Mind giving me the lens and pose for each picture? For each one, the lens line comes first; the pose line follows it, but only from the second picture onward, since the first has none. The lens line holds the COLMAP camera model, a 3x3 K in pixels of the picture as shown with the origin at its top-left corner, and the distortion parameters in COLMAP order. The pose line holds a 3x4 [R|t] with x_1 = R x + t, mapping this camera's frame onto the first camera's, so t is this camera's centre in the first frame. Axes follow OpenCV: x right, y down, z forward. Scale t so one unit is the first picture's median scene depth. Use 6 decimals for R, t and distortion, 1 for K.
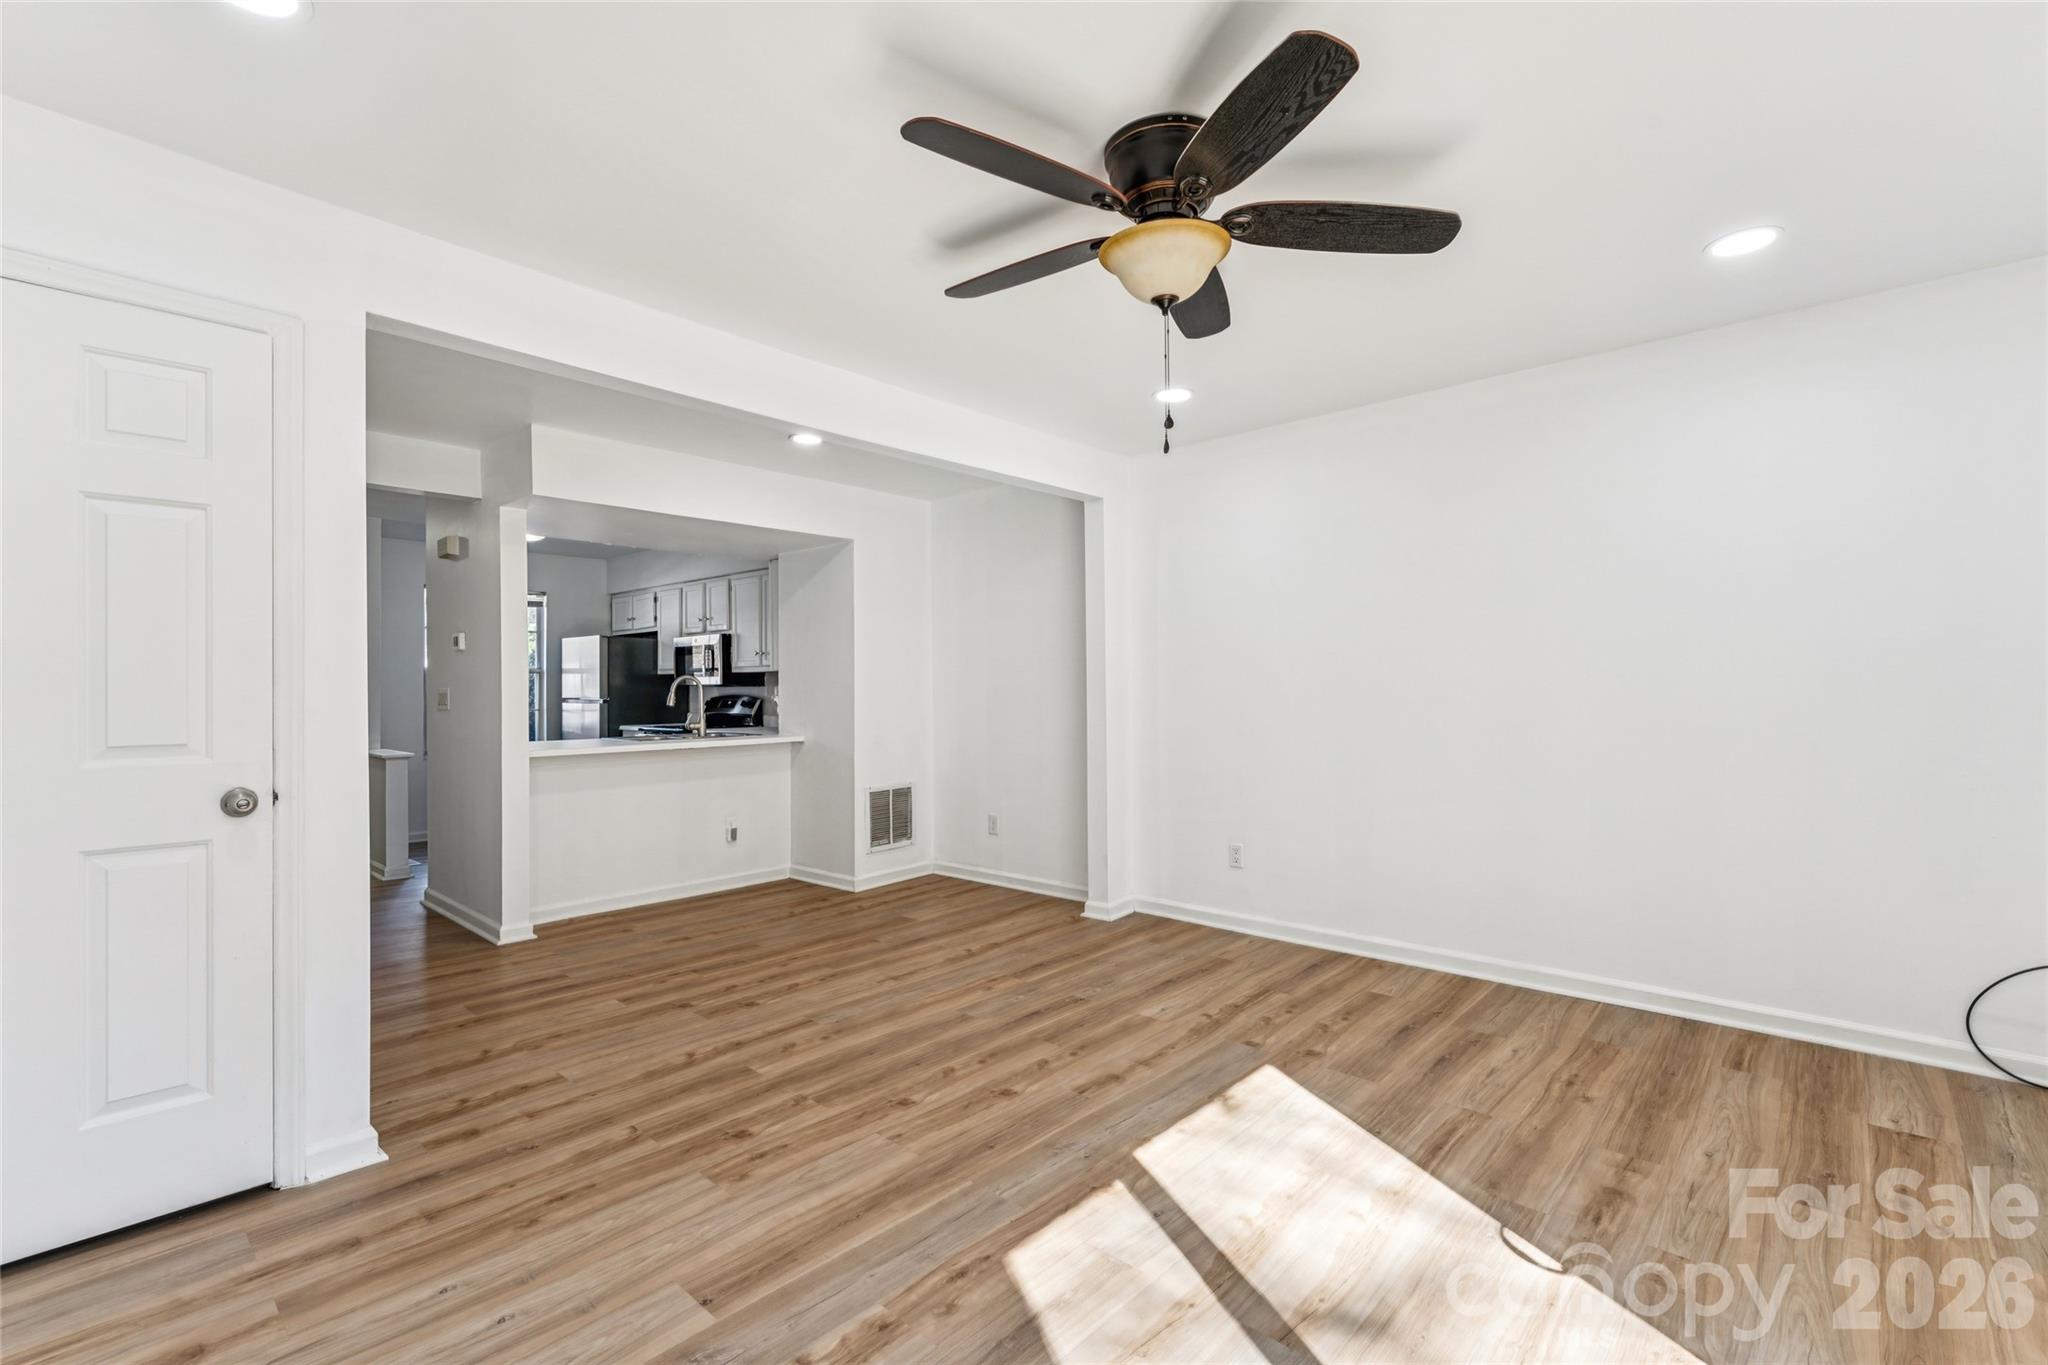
lens RADIAL K [[904.0, 0, 1017.5], [0, 904.0, 678.3], [0, 0, 1]] dist [0.001776, 0.000309]
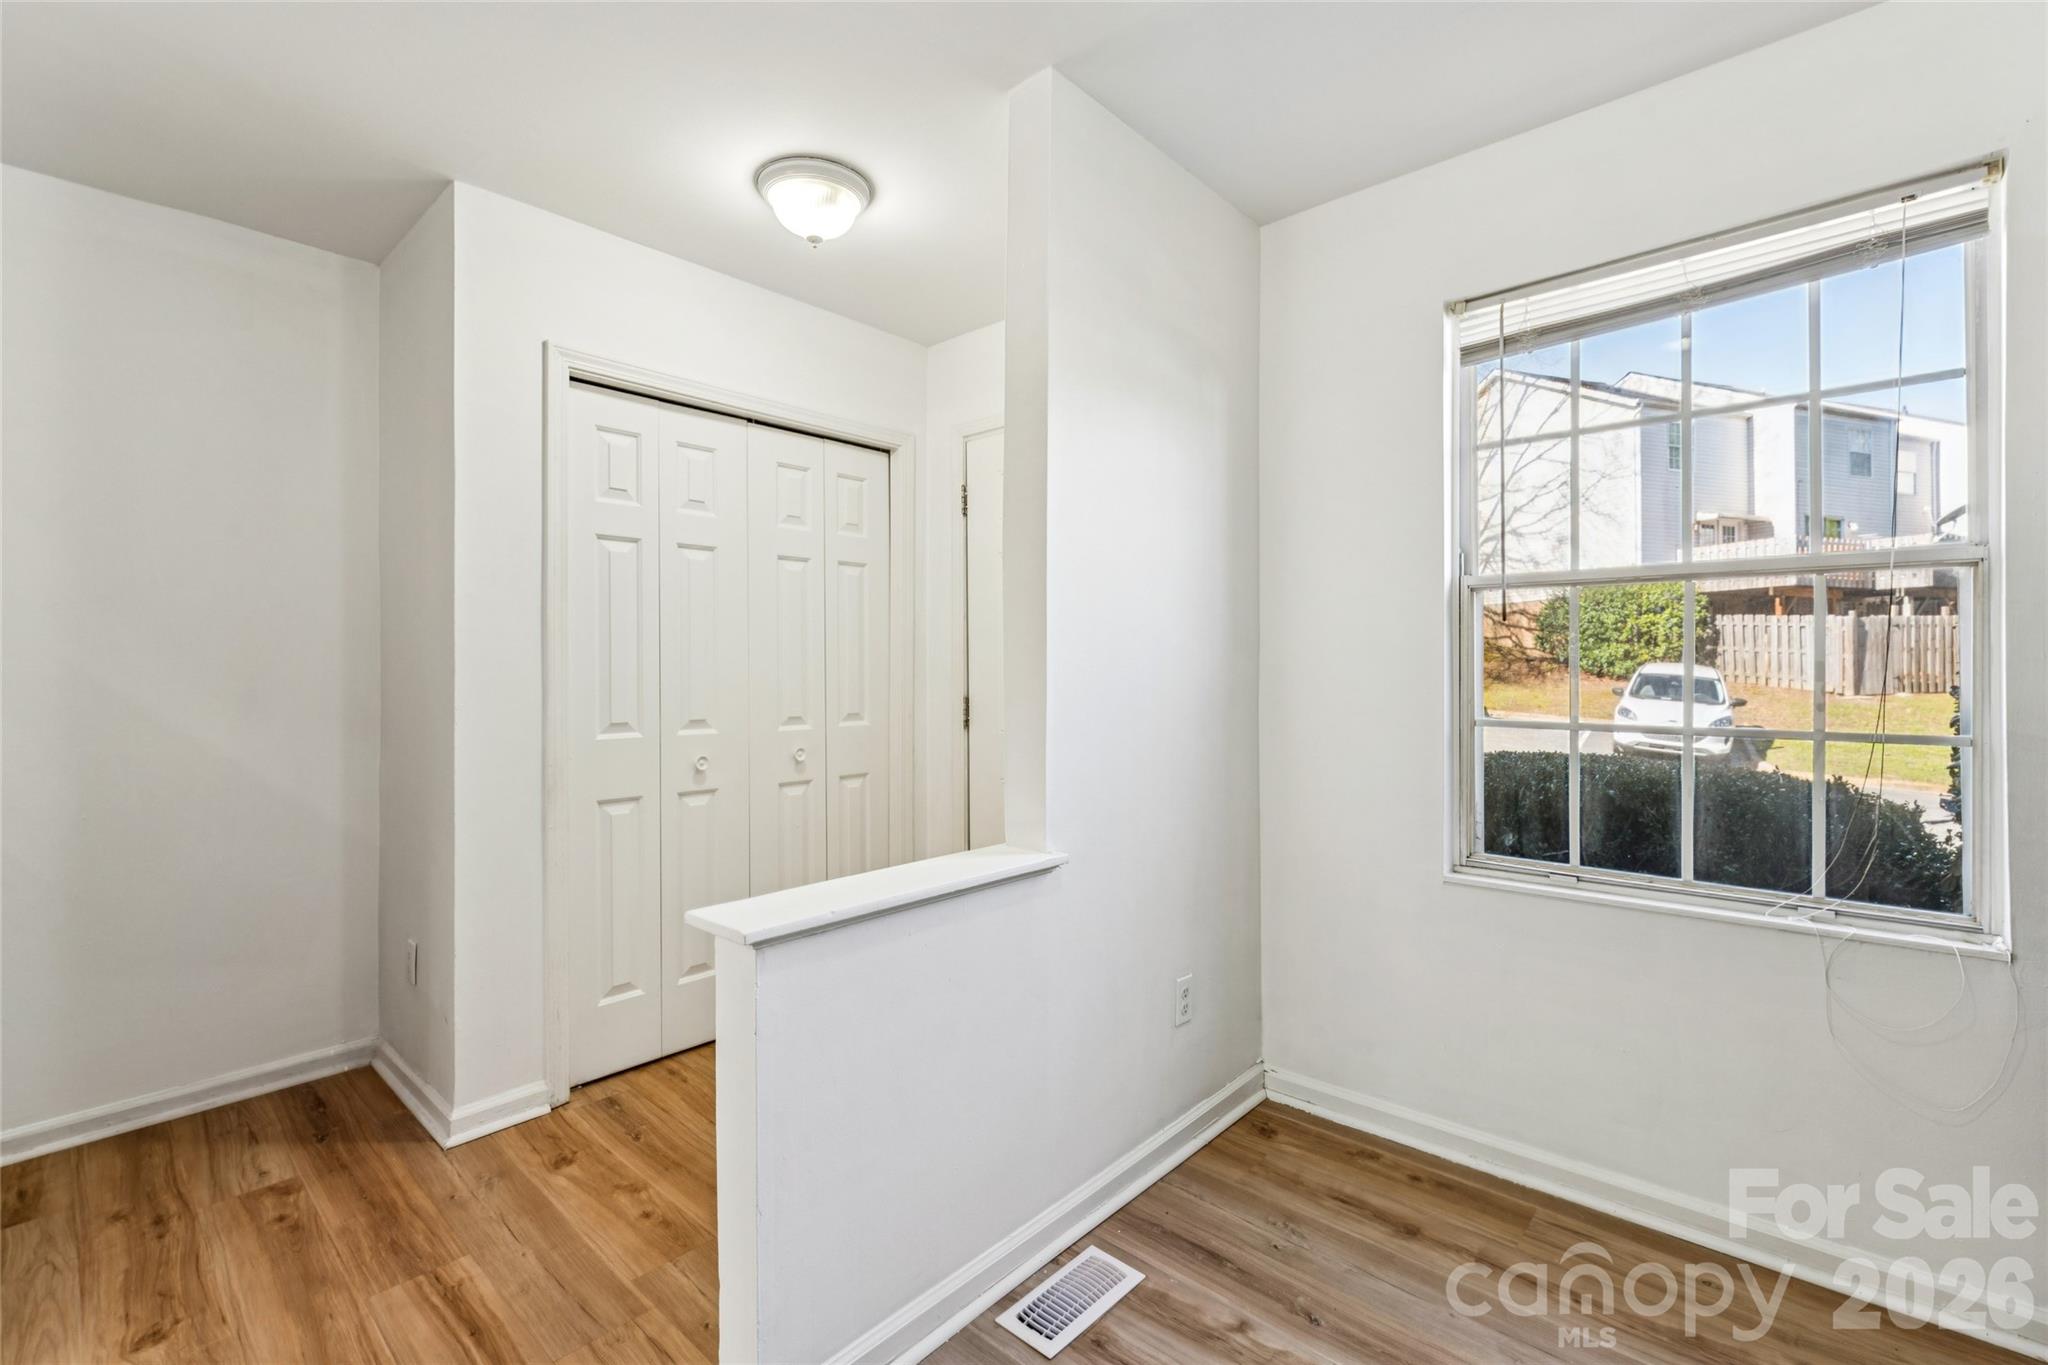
lens RADIAL K [[904.0, 0, 1026.9], [0, 904.0, 667.9], [0, 0, 1]] dist [0.001776, 0.000309]
pose [[0.009787, -0.001772, -0.999951, -0.954094], [0.020169, 0.999795, -0.001574, 0.039843], [0.999749, -0.020152, 0.009821, 2.297381]]
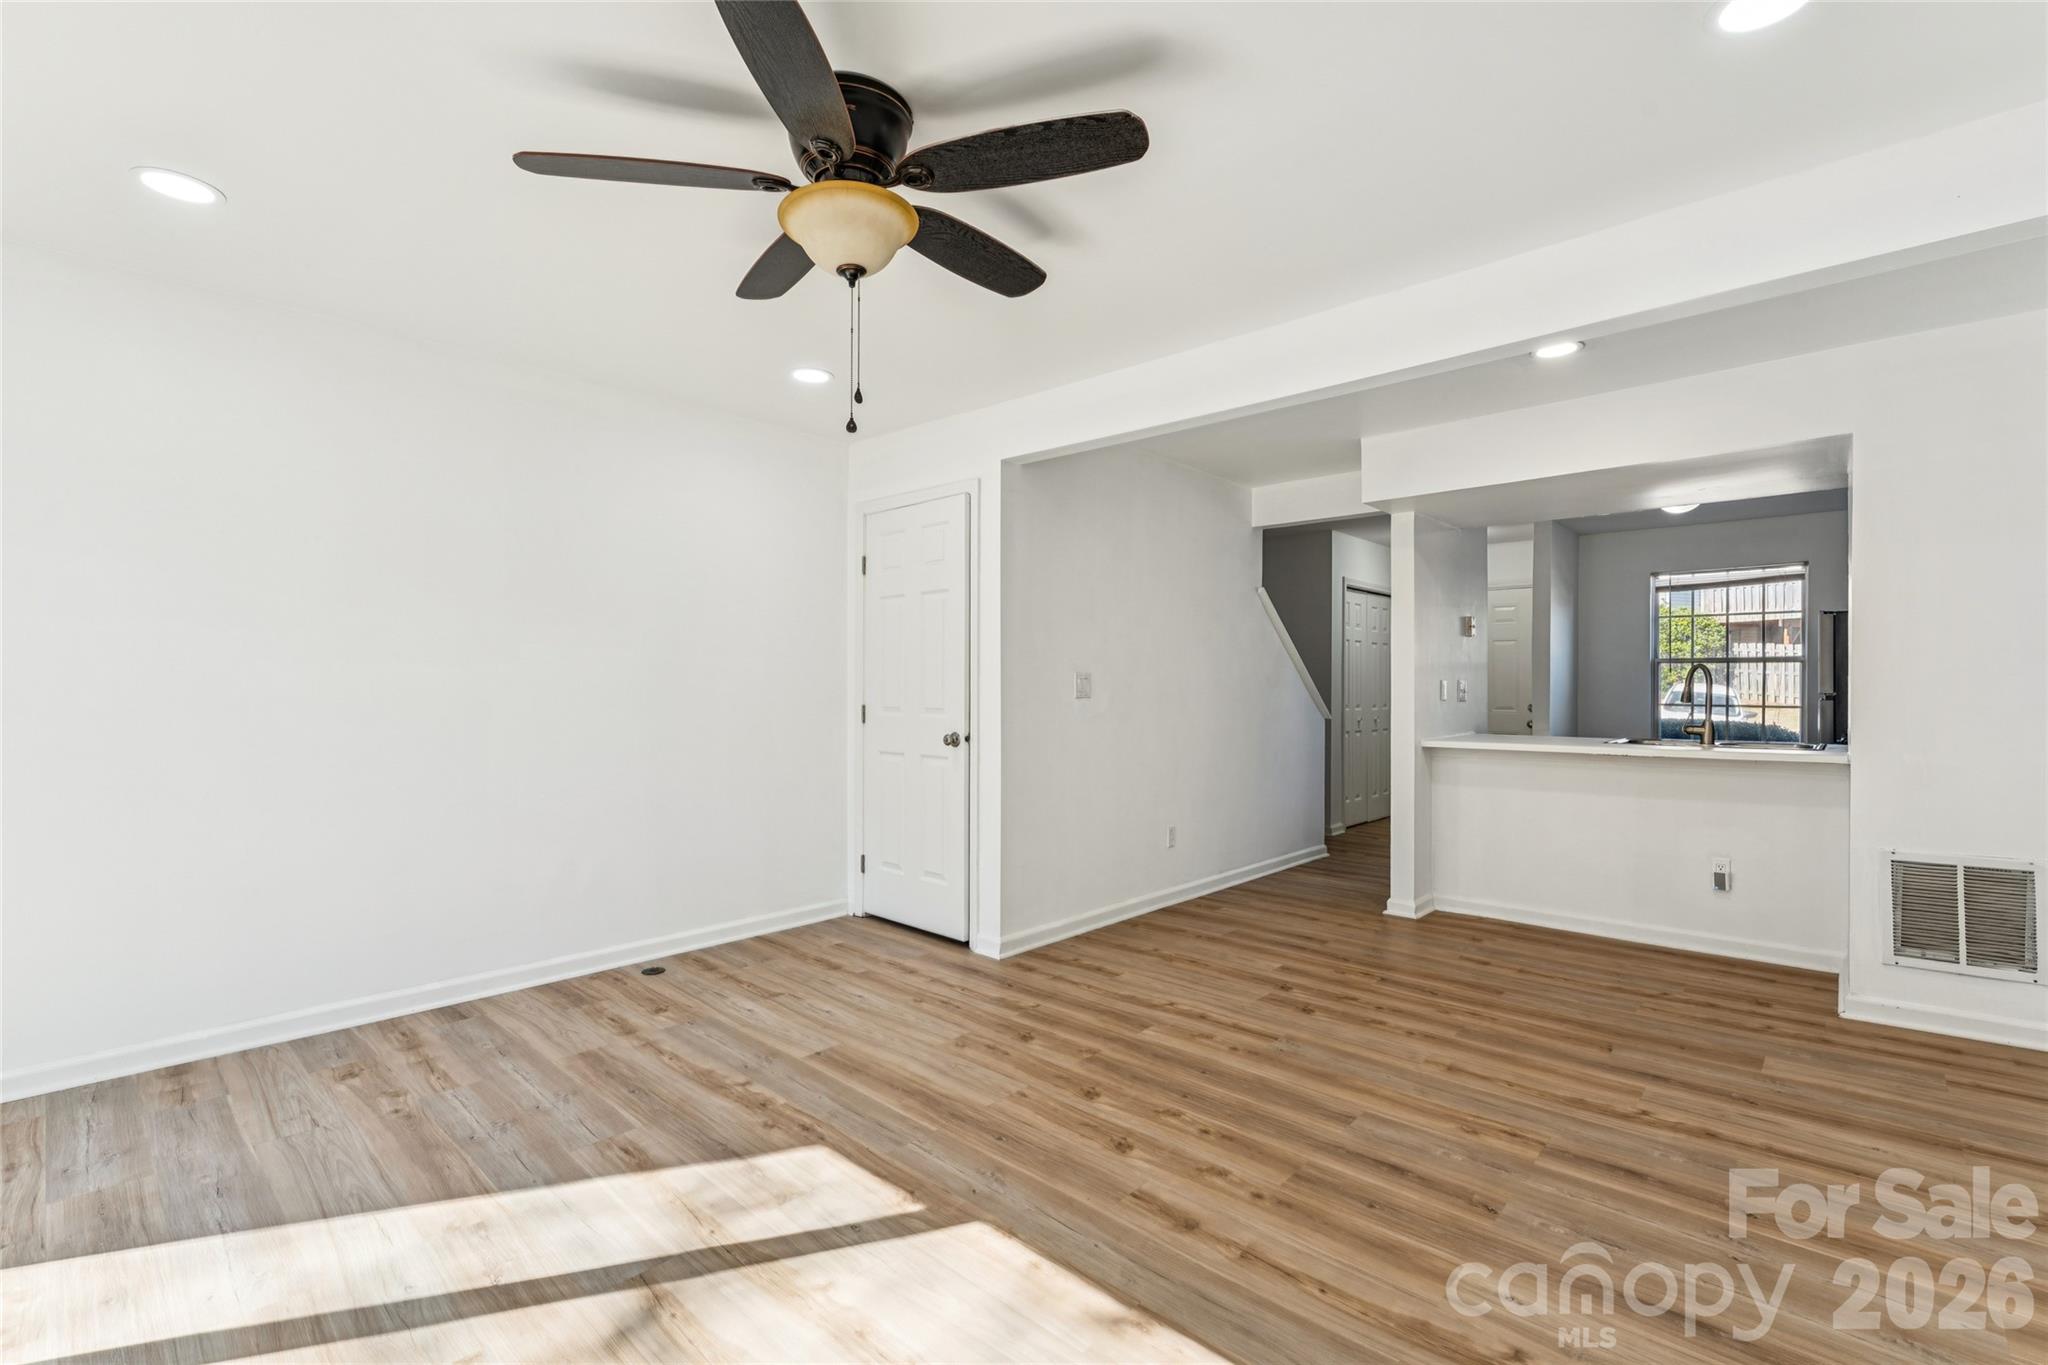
lens RADIAL K [[904.0, 0, 1023.1], [0, 904.0, 671.6], [0, 0, 1]] dist [0.001776, 0.000309]
pose [[-0.003851, -0.011899, -0.999922, 0.839002], [0.011758, 0.999860, -0.011944, 0.012019], [0.999923, -0.011803, -0.003711, 0.889303]]
